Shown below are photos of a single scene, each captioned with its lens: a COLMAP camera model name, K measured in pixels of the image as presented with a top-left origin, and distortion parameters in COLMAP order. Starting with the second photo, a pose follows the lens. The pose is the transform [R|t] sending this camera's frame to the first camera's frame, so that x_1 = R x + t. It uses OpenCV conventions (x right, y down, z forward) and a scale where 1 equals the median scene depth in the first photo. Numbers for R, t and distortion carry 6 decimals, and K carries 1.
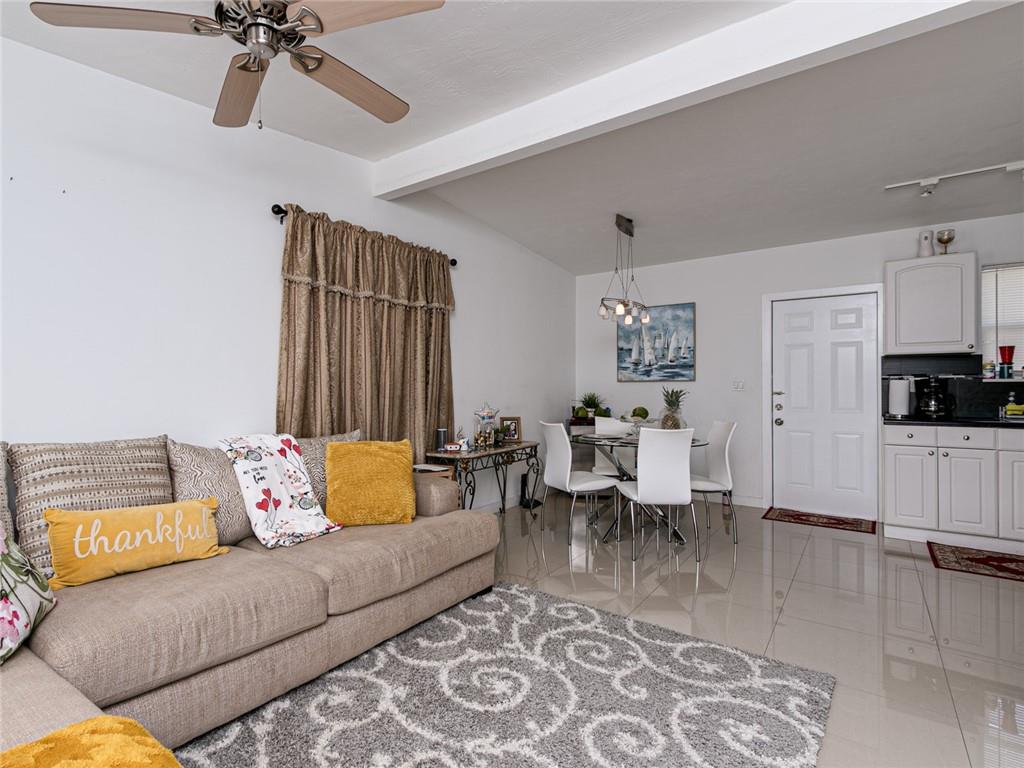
lens RADIAL K [[508.1, 0, 448.3], [0, 508.1, 384.4], [0, 0, 1]] dist [0.002112, -0.000124]
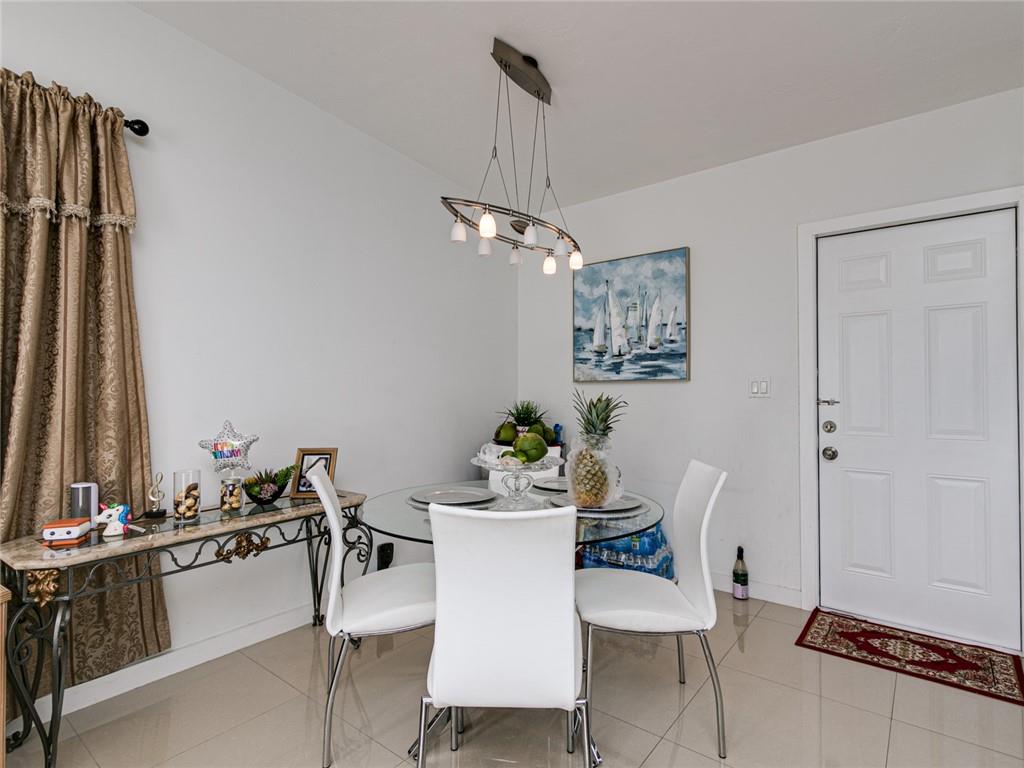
lens RADIAL K [[520.4, 0, 512.0], [0, 520.4, 384.0], [0, 0, 1]] dist [0.000420, -0.000320]
pose [[0.999941, -0.000474, 0.010876, 0.275015], [0.000573, 0.999958, -0.009104, 0.002586], [-0.010871, 0.009110, 0.999899, 0.402665]]
